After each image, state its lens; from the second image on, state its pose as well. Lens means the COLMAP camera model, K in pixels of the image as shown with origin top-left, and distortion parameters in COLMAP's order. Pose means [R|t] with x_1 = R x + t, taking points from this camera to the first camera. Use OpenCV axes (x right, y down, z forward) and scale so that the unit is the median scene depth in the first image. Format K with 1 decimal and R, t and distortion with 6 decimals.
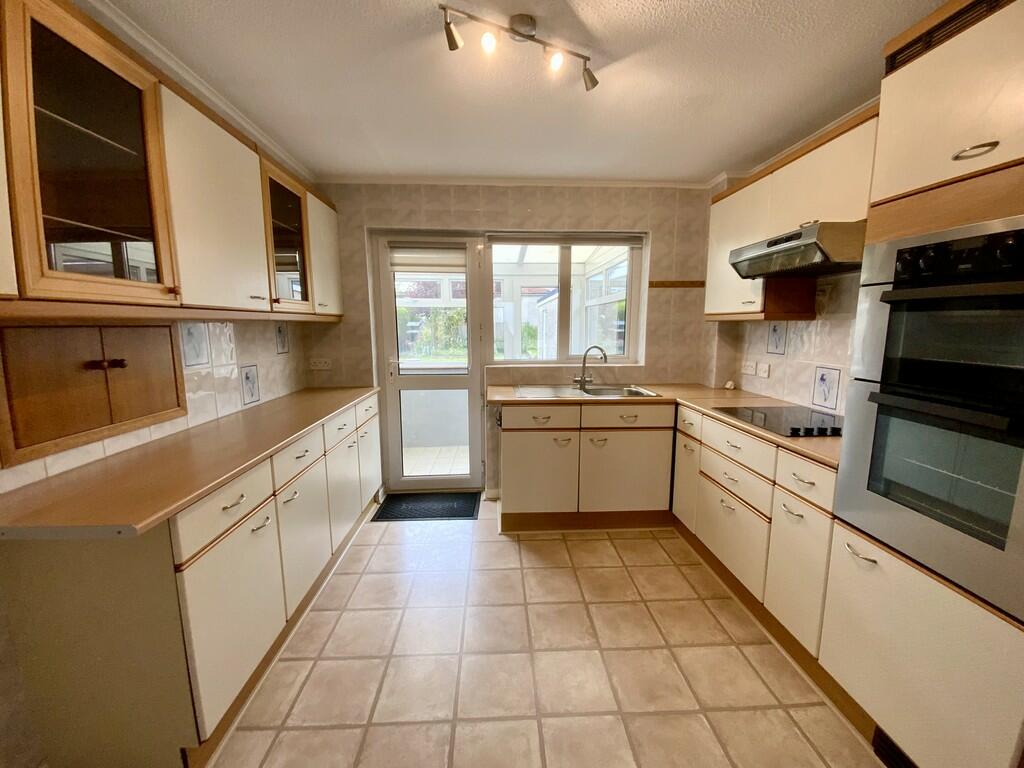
lens RADIAL K [[419.0, 0, 513.1], [0, 419.0, 385.5], [0, 0, 1]] dist [0.000169, -0.000028]
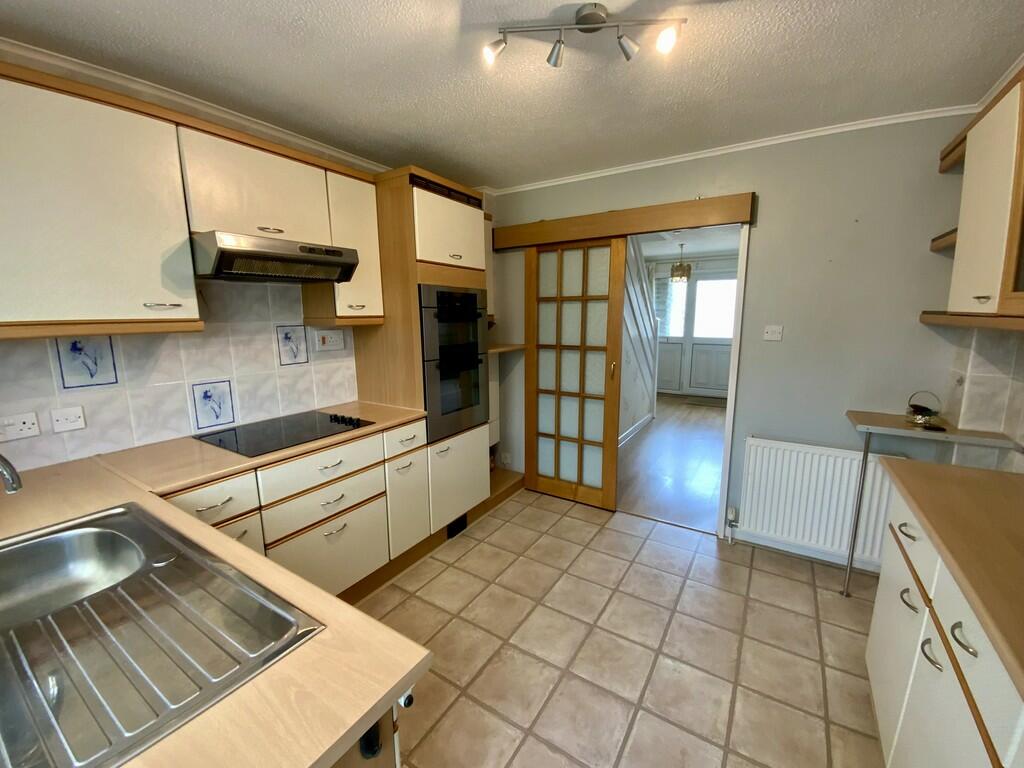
lens RADIAL K [[419.0, 0, 511.2], [0, 419.0, 380.6], [0, 0, 1]] dist [0.000169, -0.000028]
pose [[-0.813371, -0.087264, 0.575164, -0.338120], [0.090689, 0.957578, 0.273532, -0.275621], [-0.574633, 0.274644, -0.770952, 1.562459]]
